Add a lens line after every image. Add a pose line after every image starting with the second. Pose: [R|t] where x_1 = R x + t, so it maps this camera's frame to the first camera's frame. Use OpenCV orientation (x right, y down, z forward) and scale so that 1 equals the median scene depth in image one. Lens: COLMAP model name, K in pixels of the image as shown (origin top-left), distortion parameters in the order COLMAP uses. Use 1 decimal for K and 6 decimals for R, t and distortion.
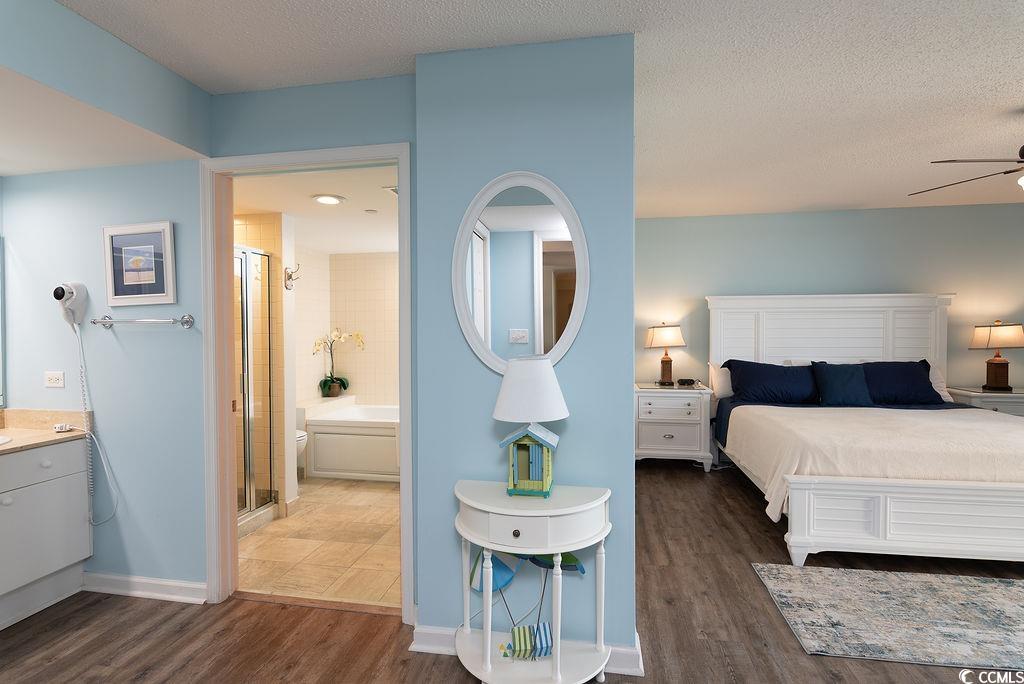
lens RADIAL K [[505.8, 0, 509.8], [0, 505.8, 342.7], [0, 0, 1]] dist [-0.003378, -0.000112]
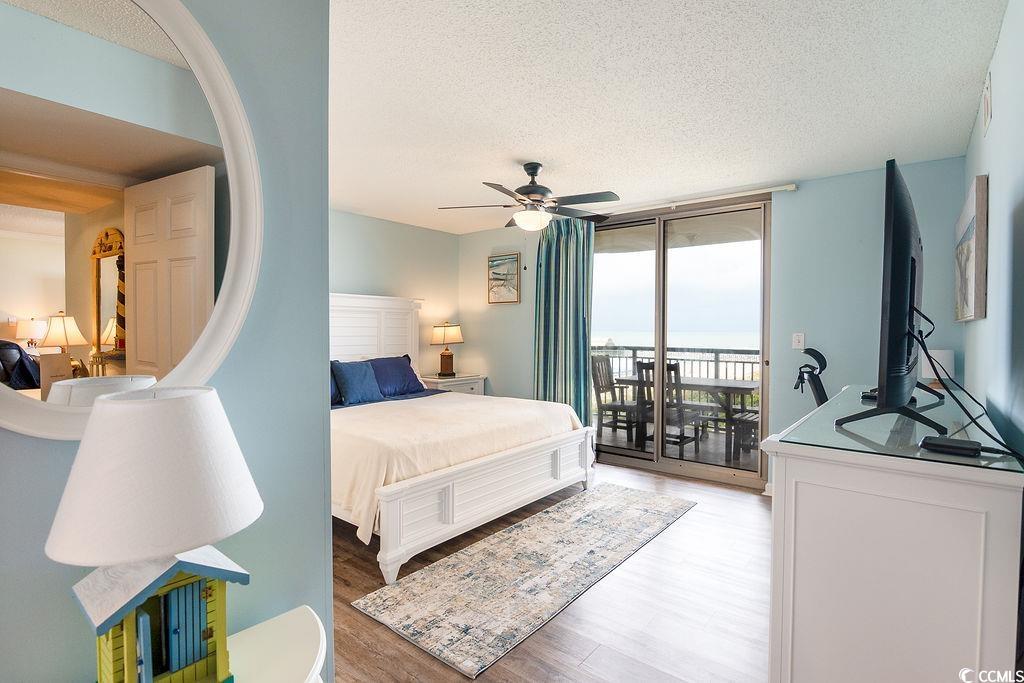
lens RADIAL K [[505.8, 0, 511.4], [0, 505.8, 341.8], [0, 0, 1]] dist [-0.003378, -0.000112]
pose [[0.485797, -0.017252, 0.873901, -0.128543], [0.016495, 0.999808, 0.010568, -0.006904], [-0.873916, 0.009281, 0.485988, 0.360857]]
